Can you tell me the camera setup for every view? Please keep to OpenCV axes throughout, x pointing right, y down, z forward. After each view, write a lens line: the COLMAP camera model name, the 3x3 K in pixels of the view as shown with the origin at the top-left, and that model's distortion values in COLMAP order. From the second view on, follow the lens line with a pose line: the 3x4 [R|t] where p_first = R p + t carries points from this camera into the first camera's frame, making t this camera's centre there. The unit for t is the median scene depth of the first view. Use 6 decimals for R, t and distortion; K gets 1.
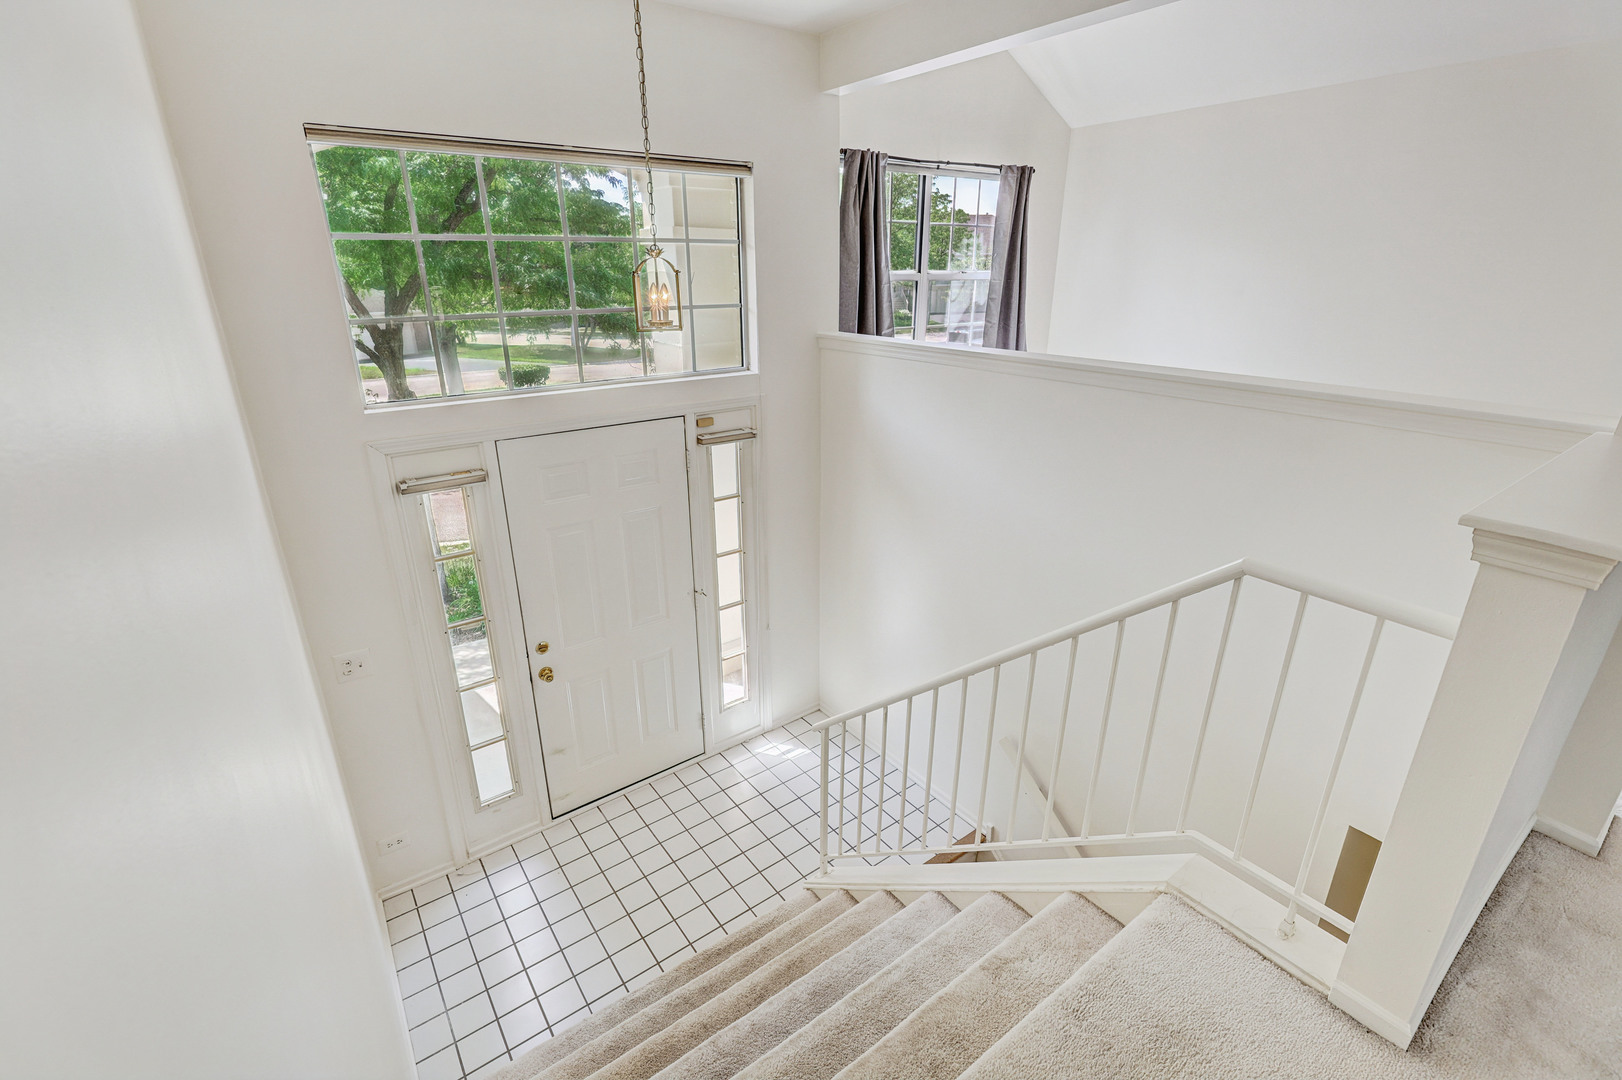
lens RADIAL K [[732.4, 0, 813.0], [0, 732.4, 534.3], [0, 0, 1]] dist [-0.000613, 0.002032]
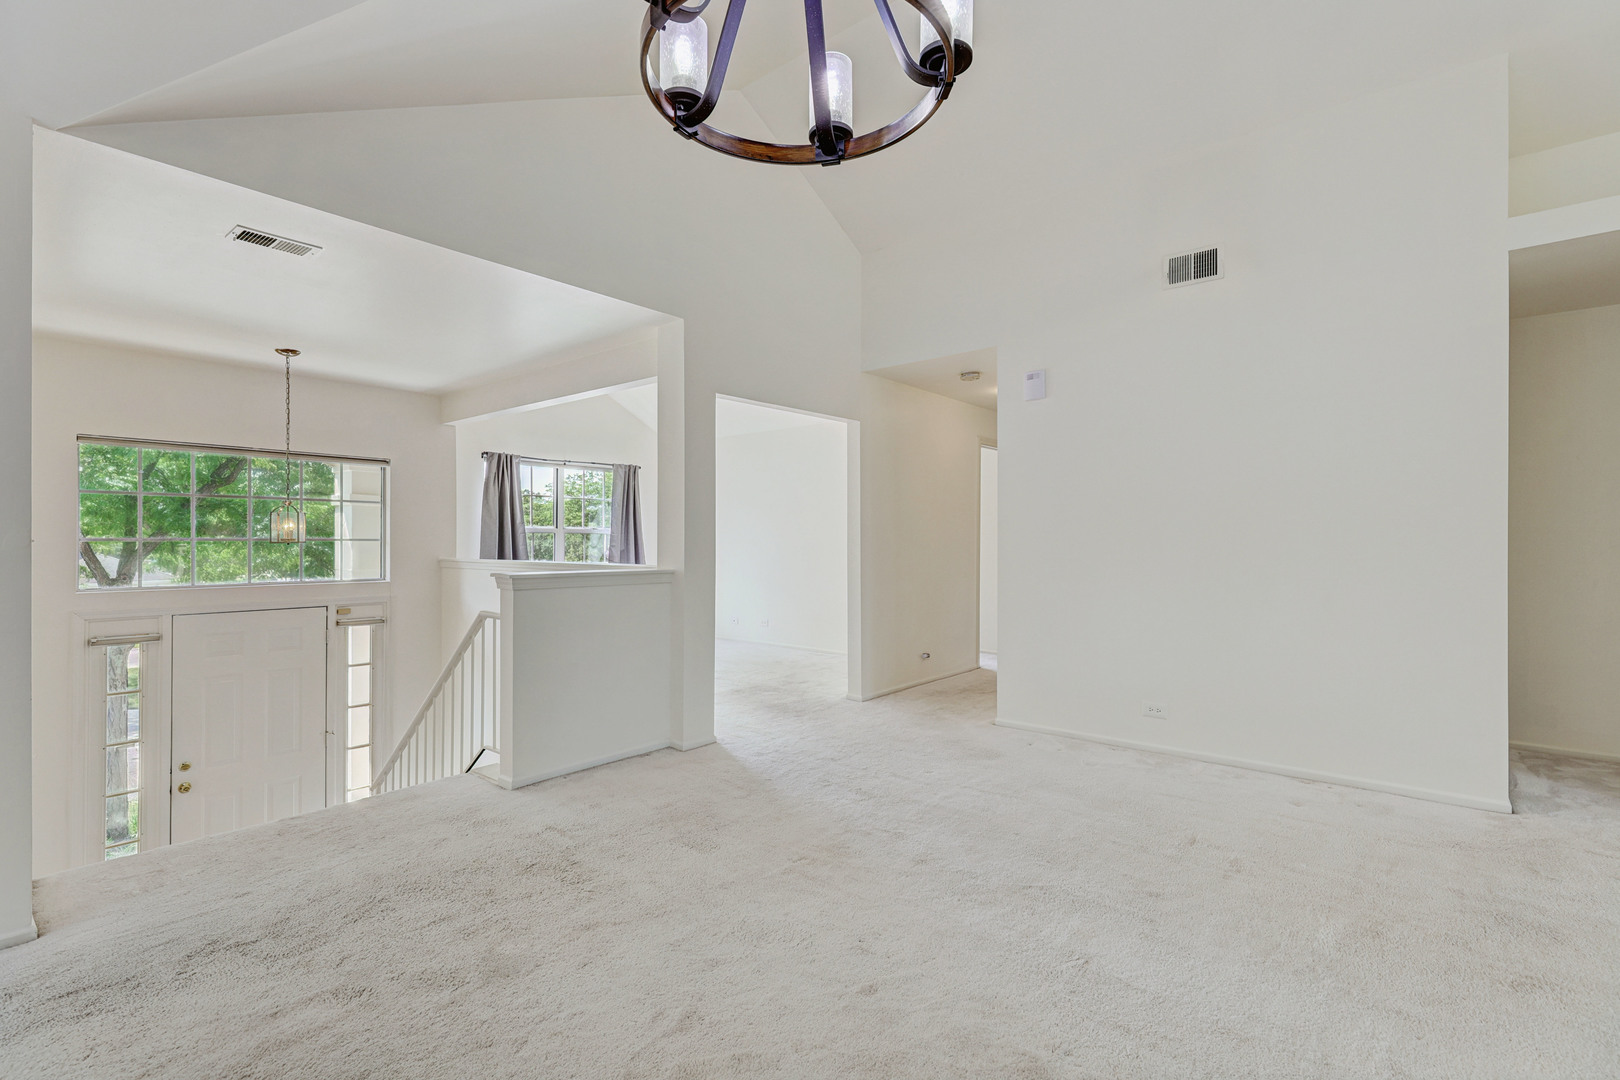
lens RADIAL K [[731.5, 0, 806.7], [0, 731.5, 537.8], [0, 0, 1]] dist [-0.000613, 0.002032]
pose [[0.972810, 0.005264, 0.231546, 0.410165], [0.075958, 0.937197, -0.340431, 0.277473], [-0.218796, 0.348762, 0.911314, -0.613119]]
